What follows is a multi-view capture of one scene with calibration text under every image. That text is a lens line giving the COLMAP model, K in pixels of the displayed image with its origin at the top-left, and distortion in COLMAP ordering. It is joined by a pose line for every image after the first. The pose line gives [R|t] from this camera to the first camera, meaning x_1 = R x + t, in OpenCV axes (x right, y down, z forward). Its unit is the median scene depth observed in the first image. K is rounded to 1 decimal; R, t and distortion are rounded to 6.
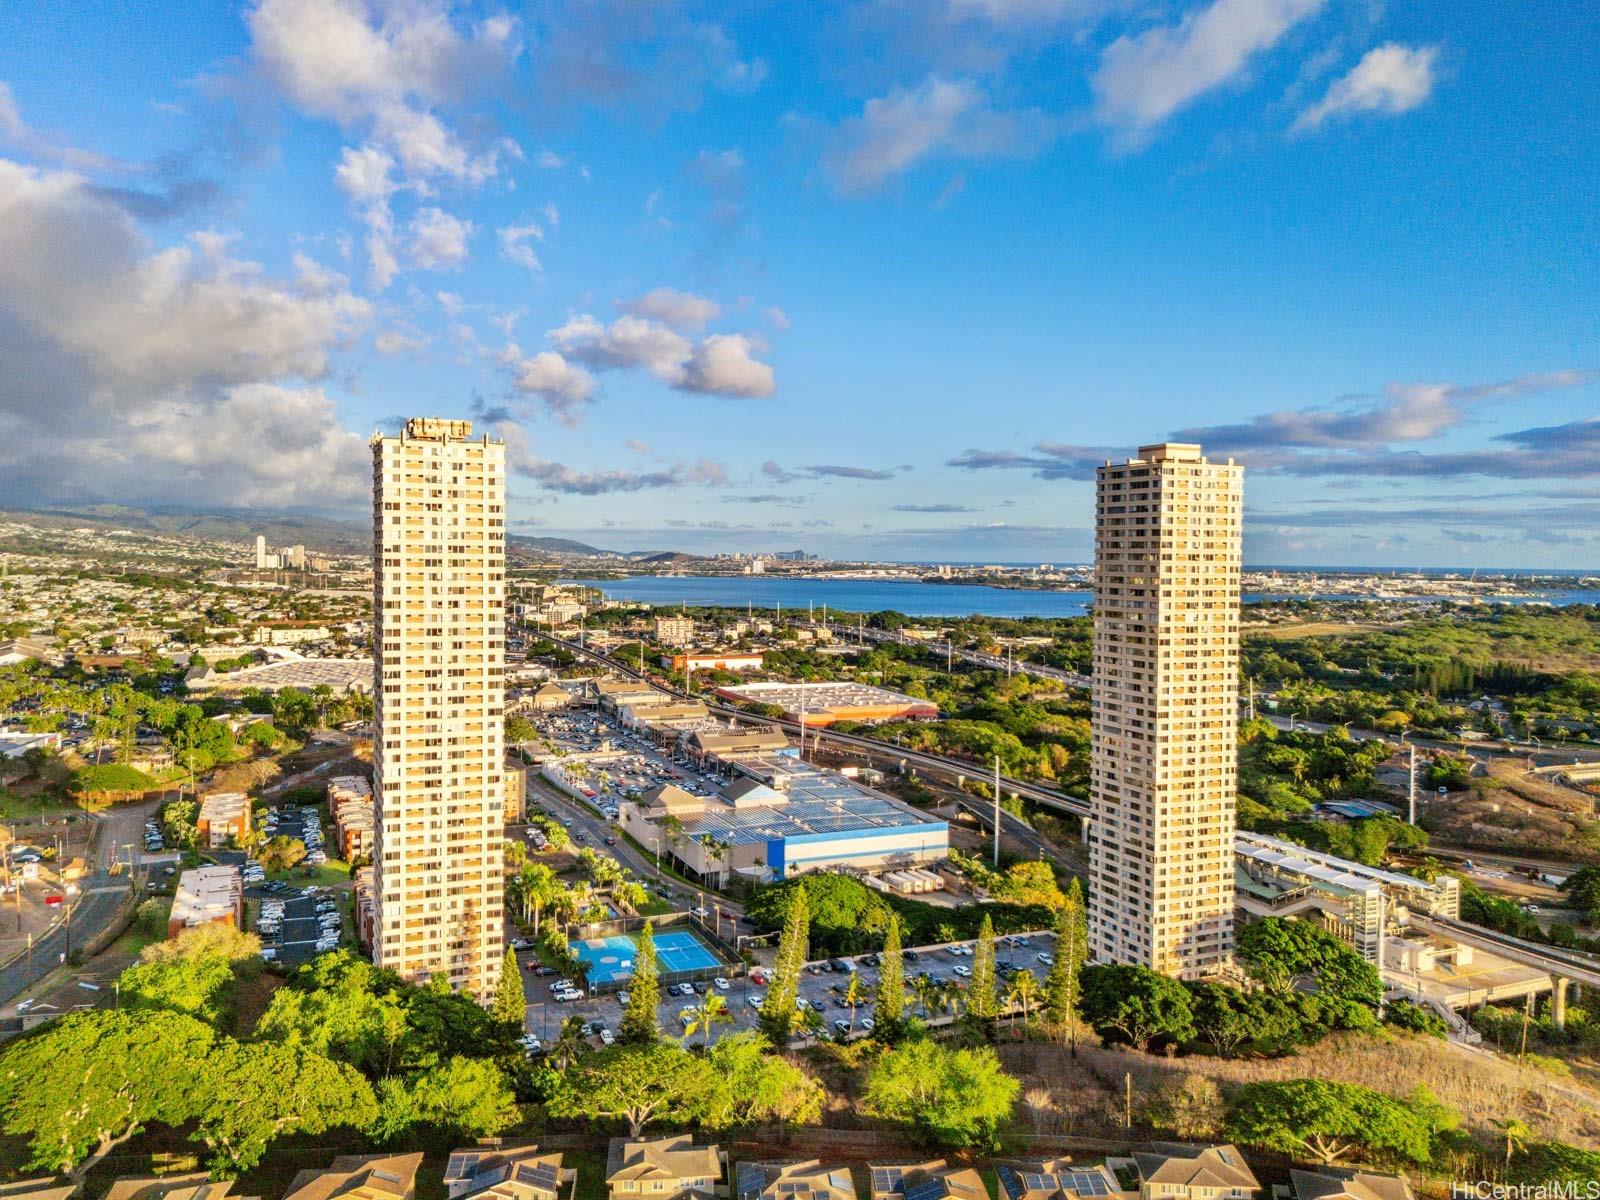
lens RADIAL K [[1214.7, 0, 806.0], [0, 1214.7, 615.8], [0, 0, 1]] dist [0.124352, -0.194564]
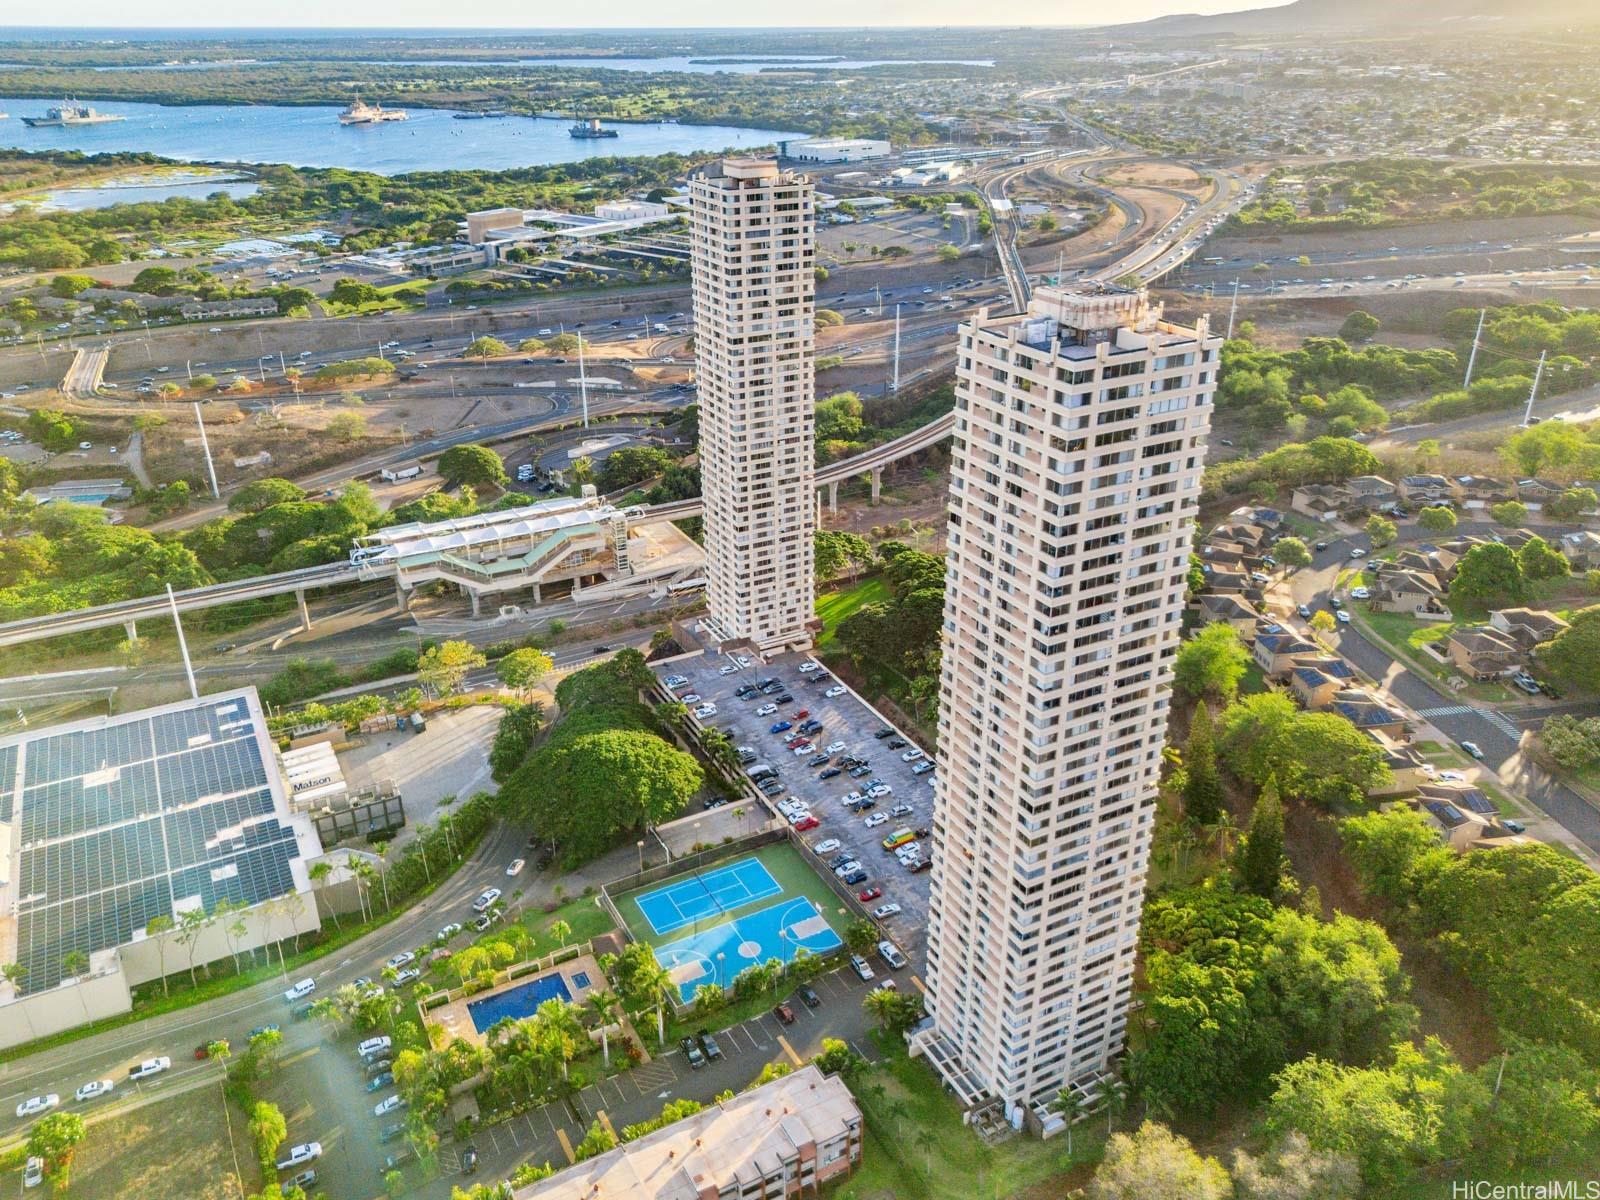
lens RADIAL K [[1192.3, 0, 779.5], [0, 1192.3, 605.6], [0, 0, 1]] dist [0.088490, -0.080028]
pose [[-0.067177, -0.442933, 0.894034, -0.555702], [0.056061, 0.892967, 0.446617, -0.184161], [-0.996165, 0.080122, -0.035155, 0.755339]]
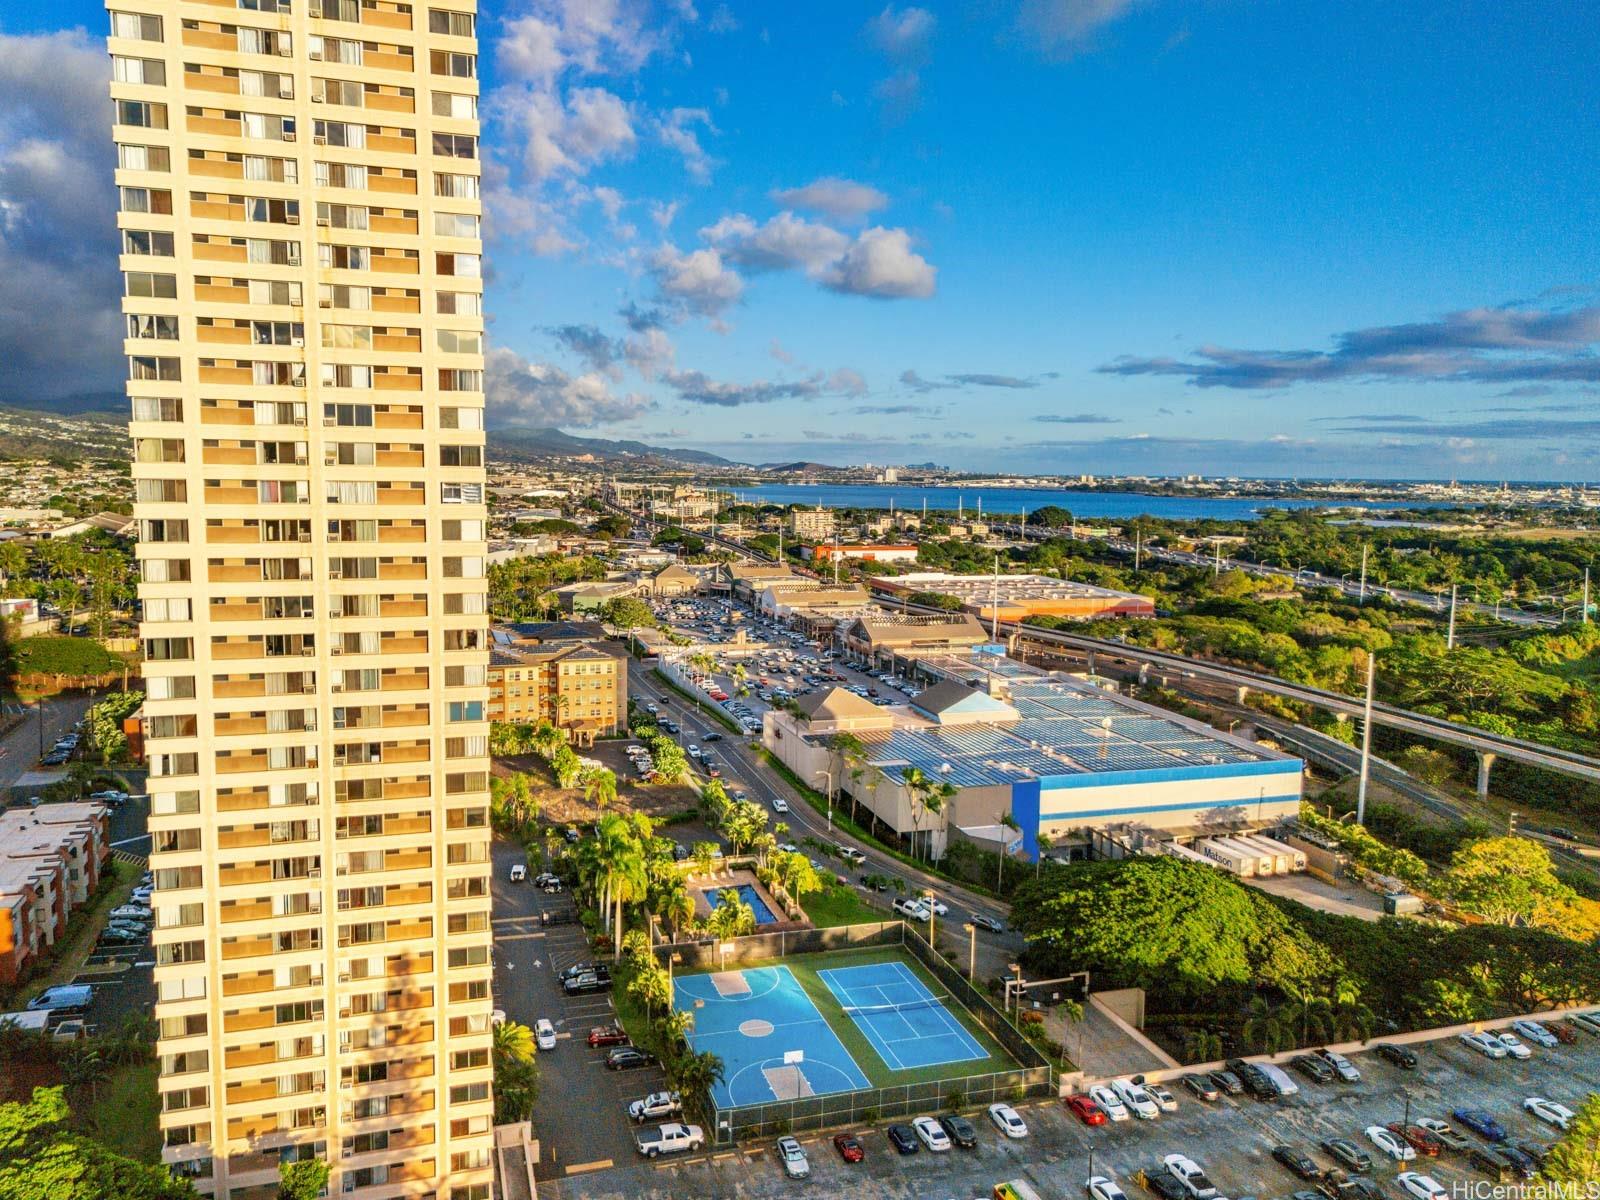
lens RADIAL K [[1192.3, 0, 779.5], [0, 1192.3, 605.6], [0, 0, 1]] dist [0.088490, -0.080028]
pose [[0.991838, 0.015353, -0.126575, -0.070276], [-0.007477, 0.998019, 0.062465, 0.061767], [0.127283, -0.061009, 0.989988, 0.404874]]
